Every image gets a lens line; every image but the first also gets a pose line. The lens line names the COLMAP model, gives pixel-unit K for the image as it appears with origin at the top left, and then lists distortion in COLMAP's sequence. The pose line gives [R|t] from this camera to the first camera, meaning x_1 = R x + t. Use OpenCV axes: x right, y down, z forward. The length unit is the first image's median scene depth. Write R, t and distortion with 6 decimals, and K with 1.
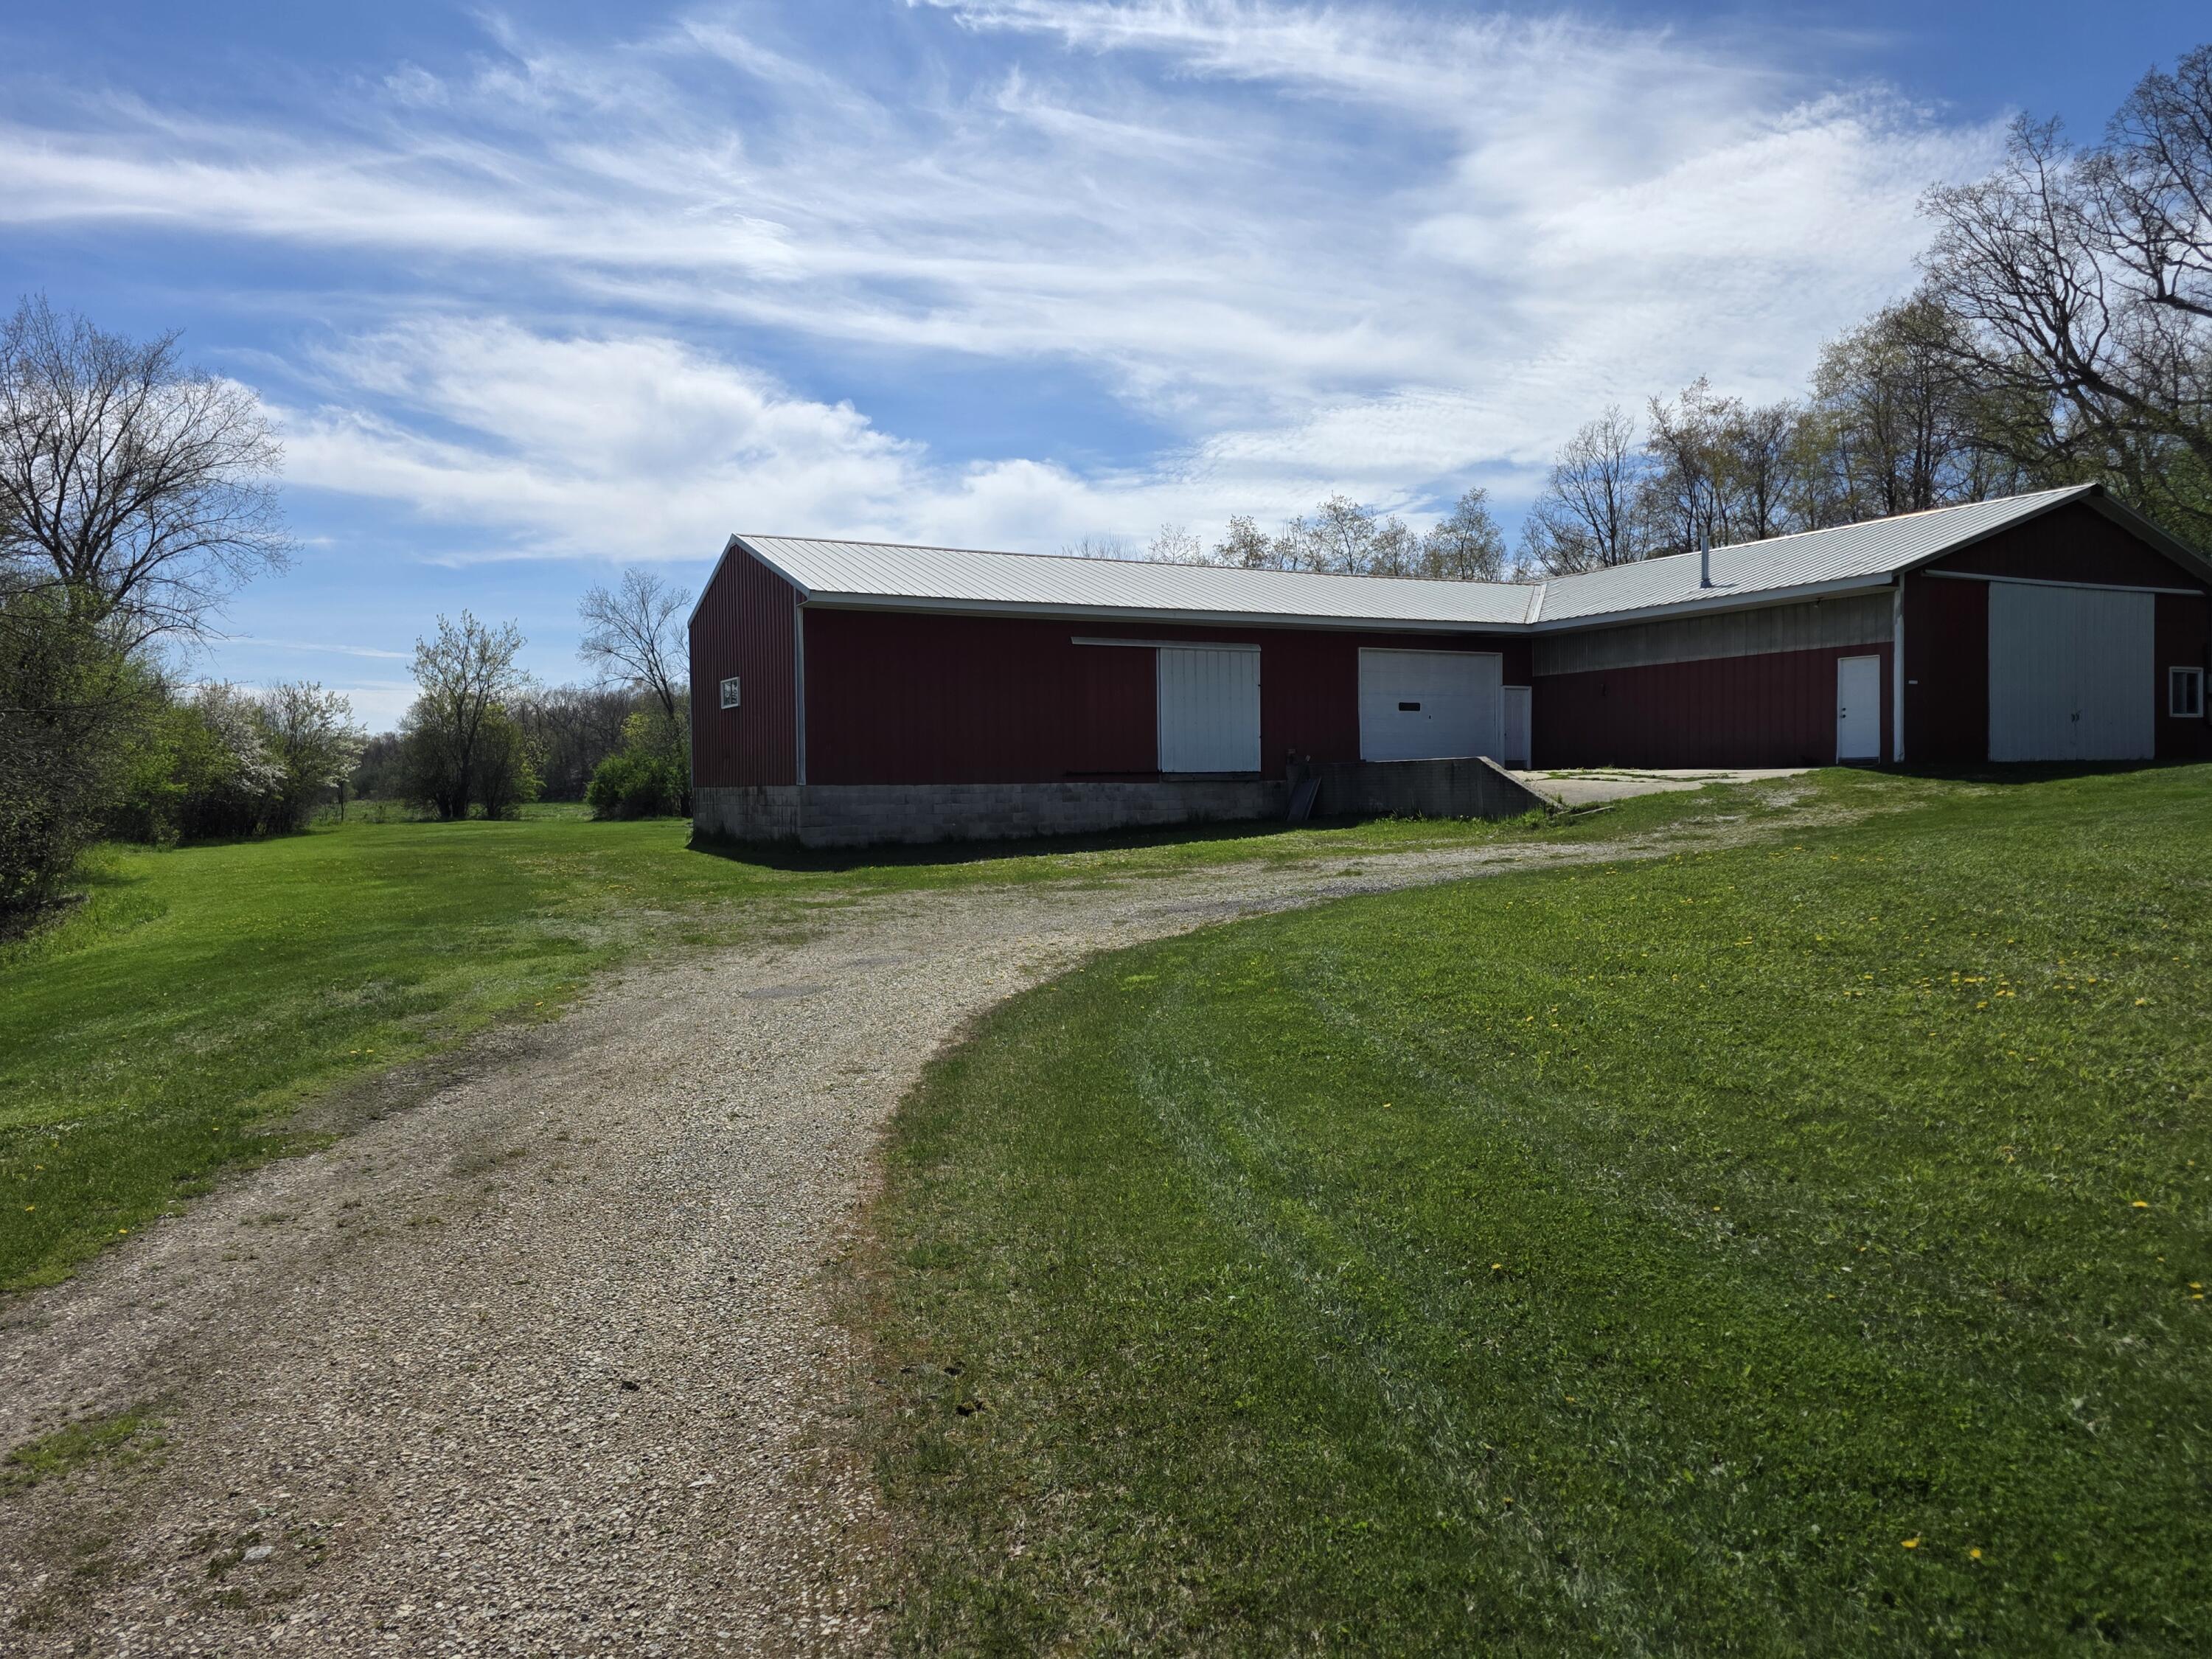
lens RADIAL K [[1540.6, 0, 1105.5], [0, 1540.6, 831.4], [0, 0, 1]] dist [0.009121, 0.003445]
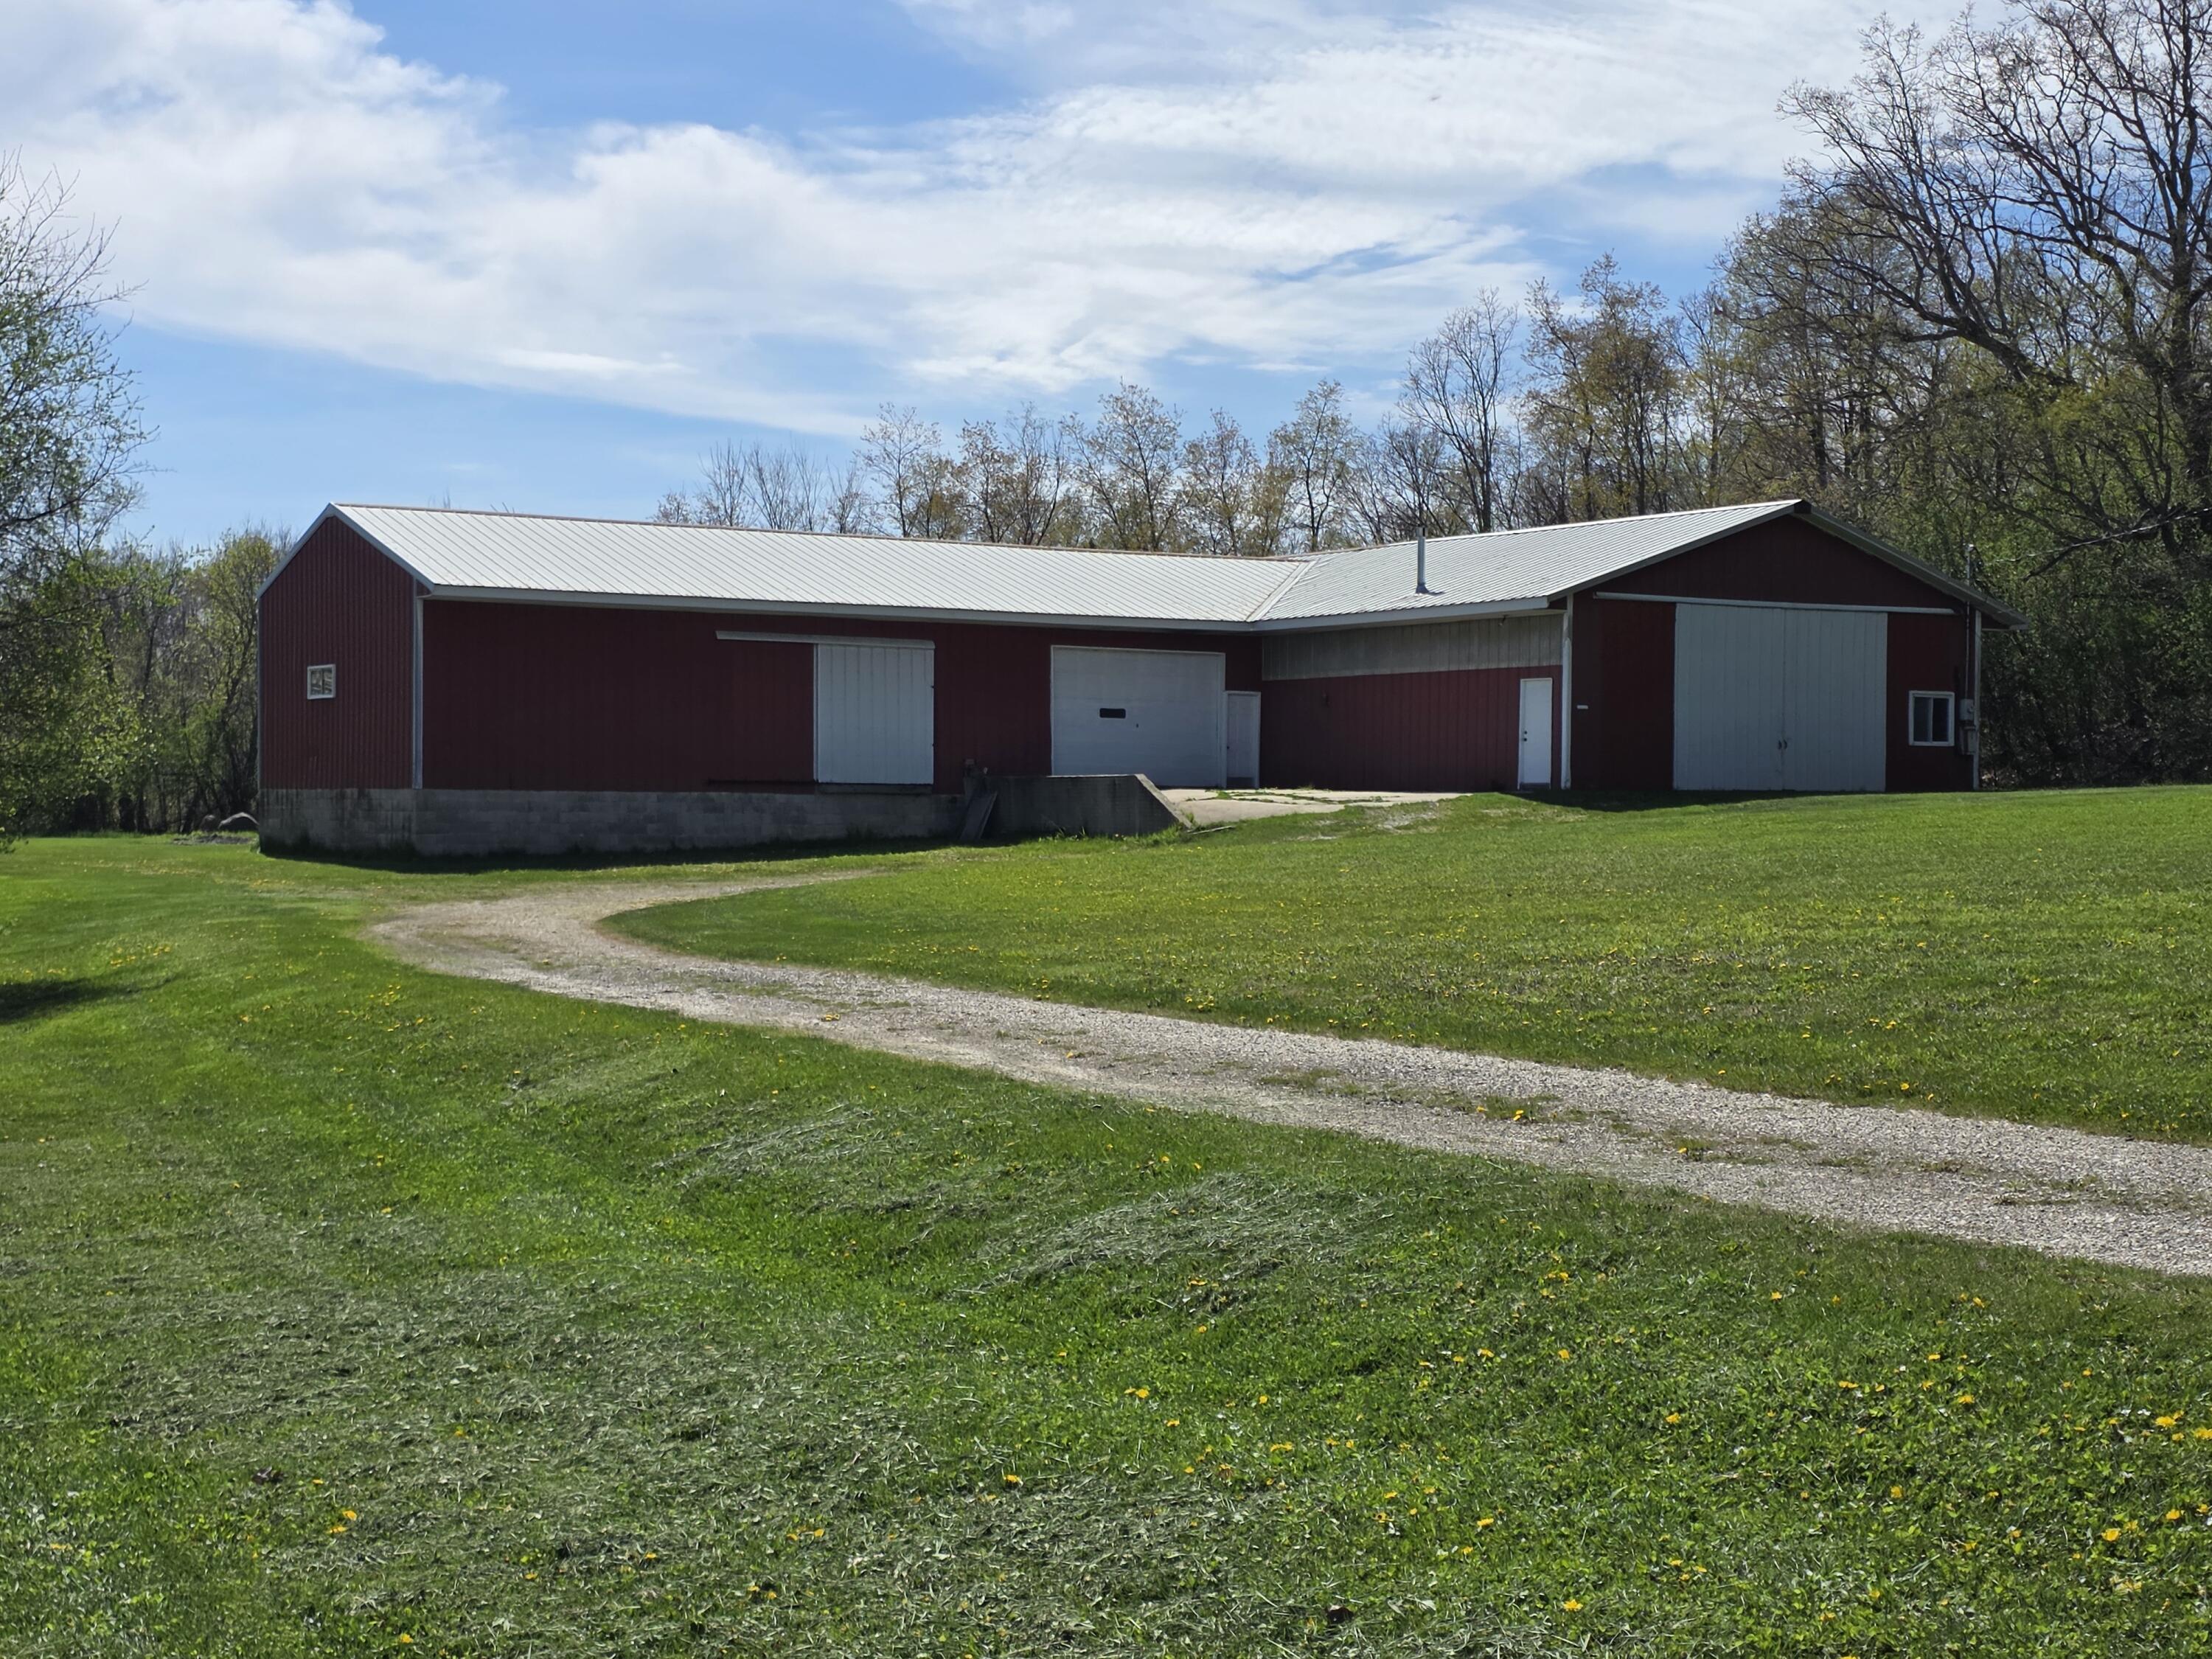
lens RADIAL K [[3148.9, 0, 1118.9], [0, 3148.9, 818.9], [0, 0, 1]] dist [0.179136, 0.000000]
pose [[0.996486, 0.020079, 0.081314, 0.062563], [-0.018270, 0.999570, -0.022934, 0.021900], [-0.081740, 0.021368, 0.996425, -0.844355]]
